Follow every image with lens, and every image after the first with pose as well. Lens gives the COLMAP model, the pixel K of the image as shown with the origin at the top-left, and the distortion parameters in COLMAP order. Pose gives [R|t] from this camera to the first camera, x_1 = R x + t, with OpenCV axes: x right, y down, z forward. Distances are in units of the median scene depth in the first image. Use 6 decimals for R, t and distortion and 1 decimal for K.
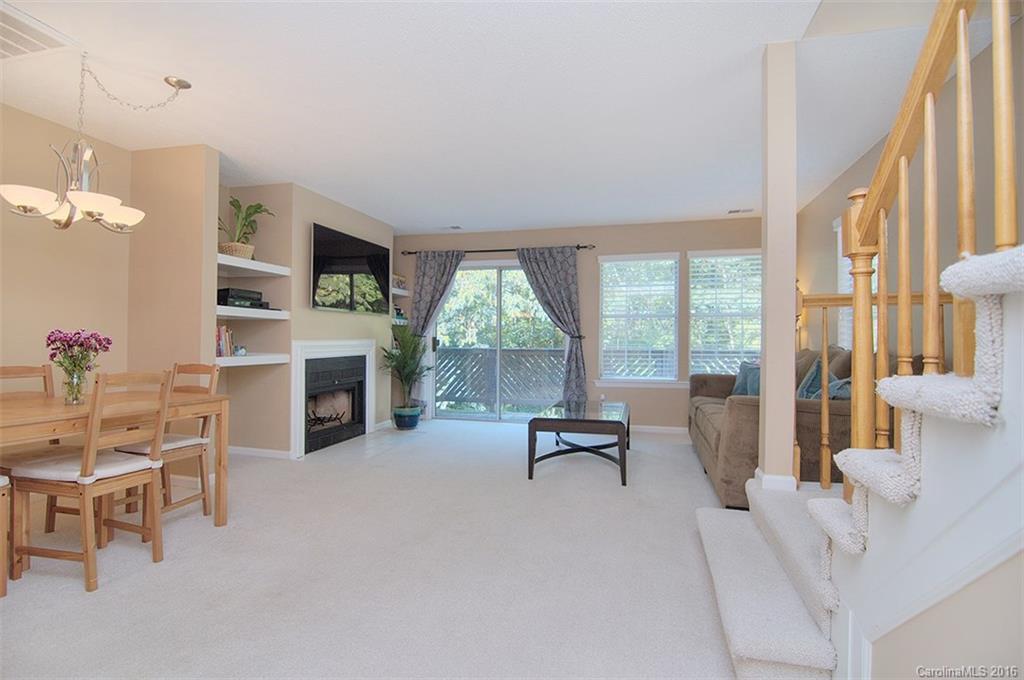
lens RADIAL K [[514.9, 0, 492.1], [0, 514.9, 336.3], [0, 0, 1]] dist [-0.013745, -0.012396]
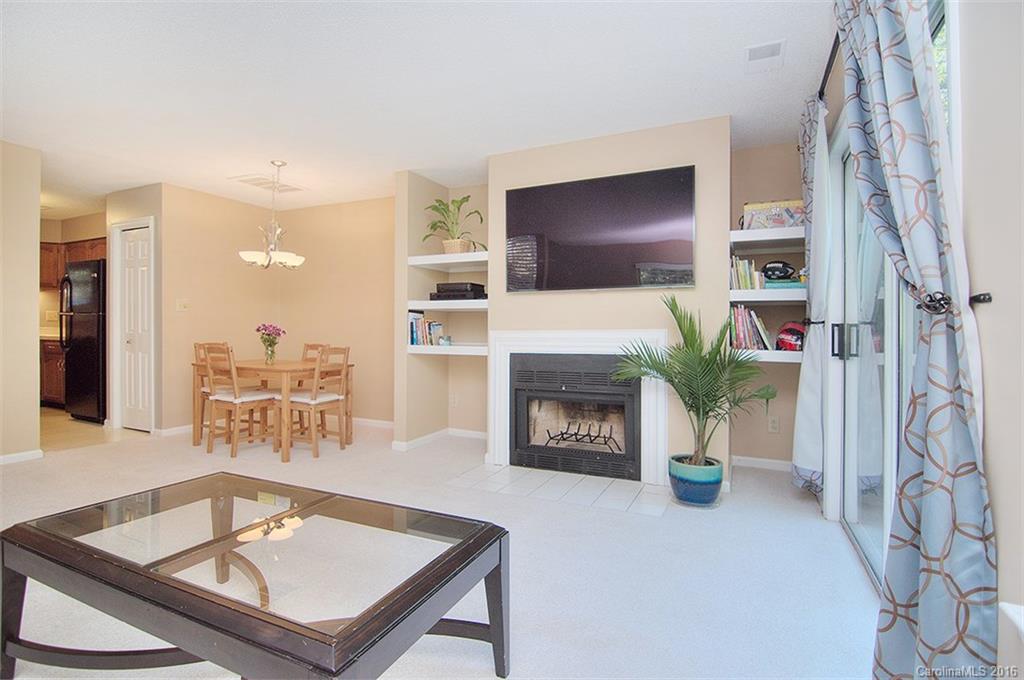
lens RADIAL K [[500.0, 0, 506.9], [0, 500.0, 326.8], [0, 0, 1]] dist [-0.012964, -0.007413]
pose [[-0.148169, -0.011423, -0.988896, 0.440890], [0.004786, 0.999913, -0.012268, 0.010686], [0.988951, -0.006550, -0.148101, 1.082733]]
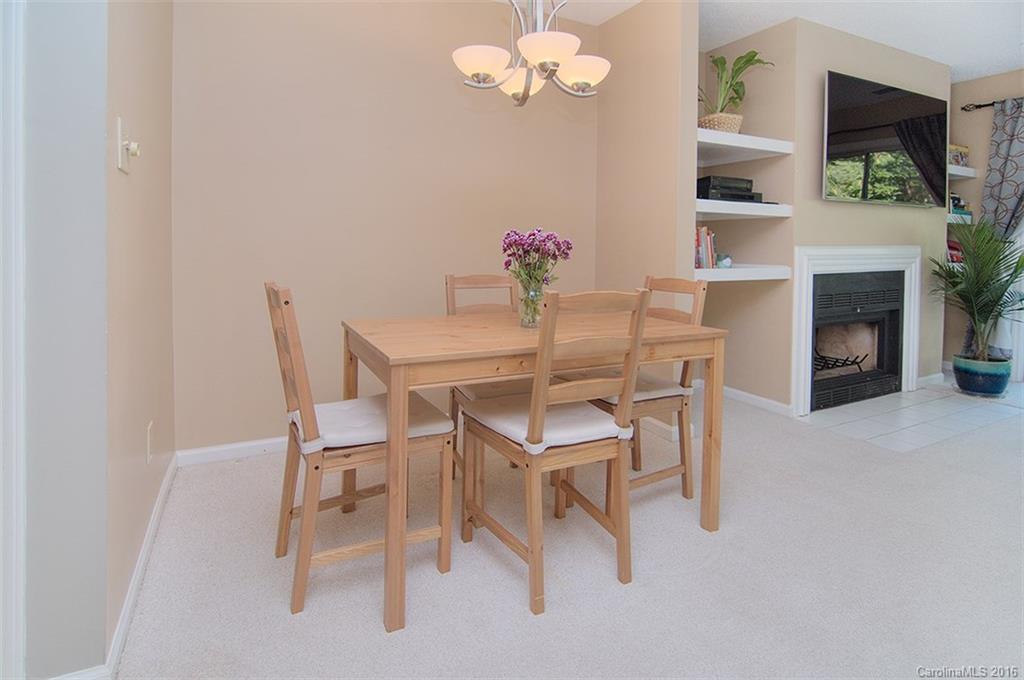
lens RADIAL K [[516.3, 0, 507.8], [0, 516.3, 258.4], [0, 0, 1]] dist [0.000267, -0.008318]
pose [[0.695058, 0.014060, -0.718816, -0.147526], [0.003052, 0.999742, 0.022505, 0.006170], [0.718947, -0.017836, 0.694836, 0.221925]]
